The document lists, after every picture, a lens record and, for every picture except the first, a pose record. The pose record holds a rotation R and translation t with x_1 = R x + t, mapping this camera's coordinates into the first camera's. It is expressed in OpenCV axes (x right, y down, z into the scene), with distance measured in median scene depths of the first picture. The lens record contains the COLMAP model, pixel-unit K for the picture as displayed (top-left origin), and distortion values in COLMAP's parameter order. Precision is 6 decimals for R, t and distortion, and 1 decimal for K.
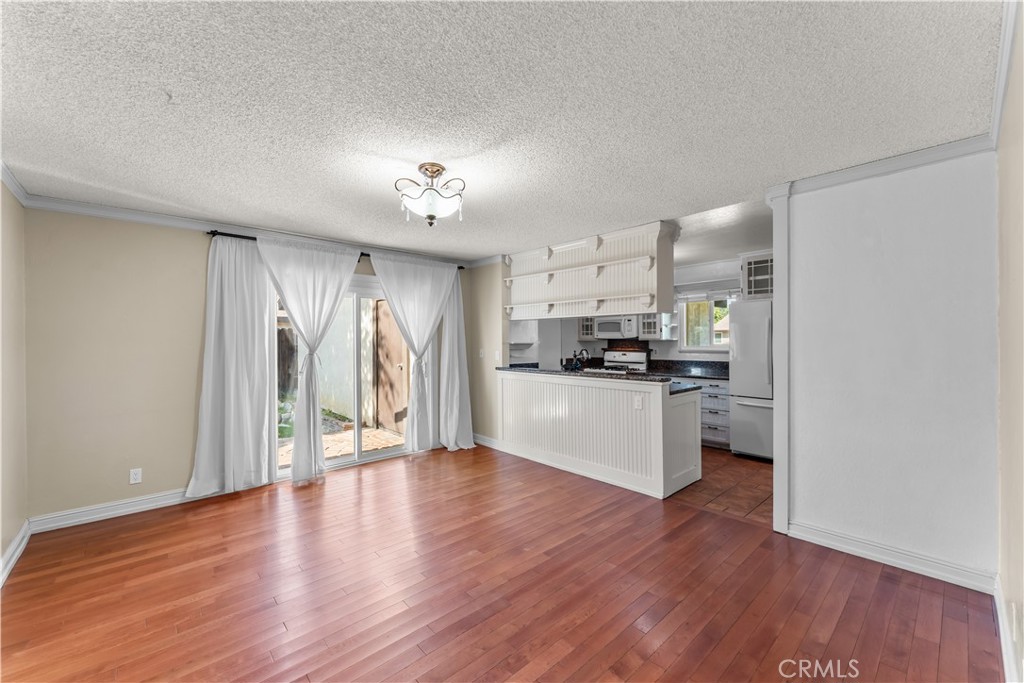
lens RADIAL K [[412.3, 0, 512.0], [0, 412.3, 341.5], [0, 0, 1]] dist [-0.000432, -0.000019]
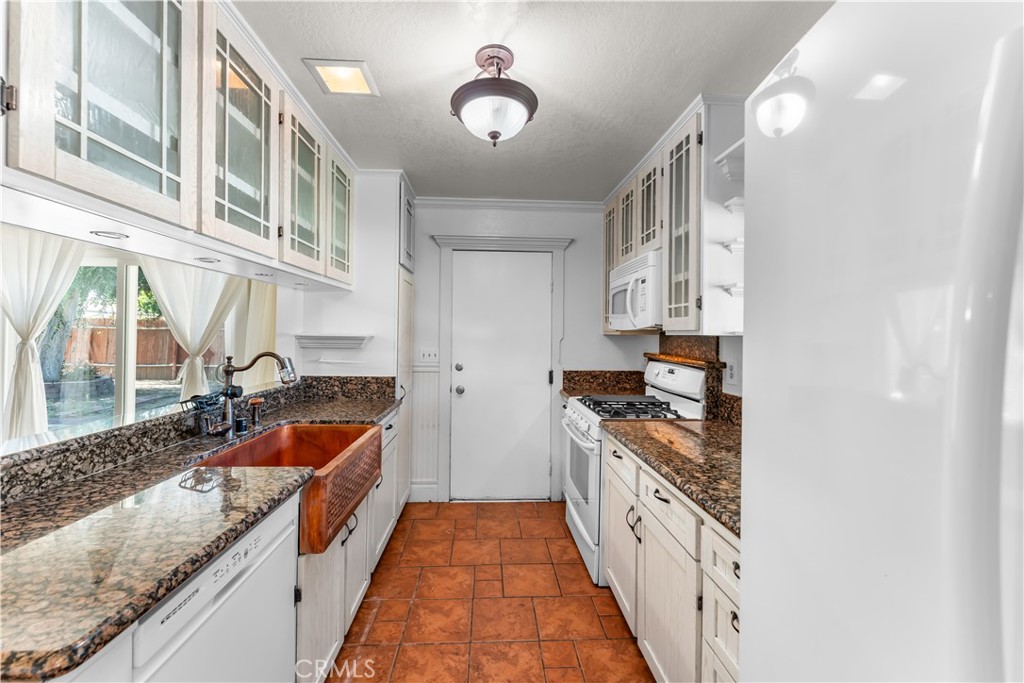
lens RADIAL K [[411.3, 0, 509.8], [0, 411.3, 333.2], [0, 0, 1]] dist [0.000545, 0.000091]
pose [[0.779458, 0.013962, -0.626299, 0.414285], [-0.016034, 0.999869, 0.002335, -0.003486], [0.626250, 0.008222, 0.779579, 0.623449]]
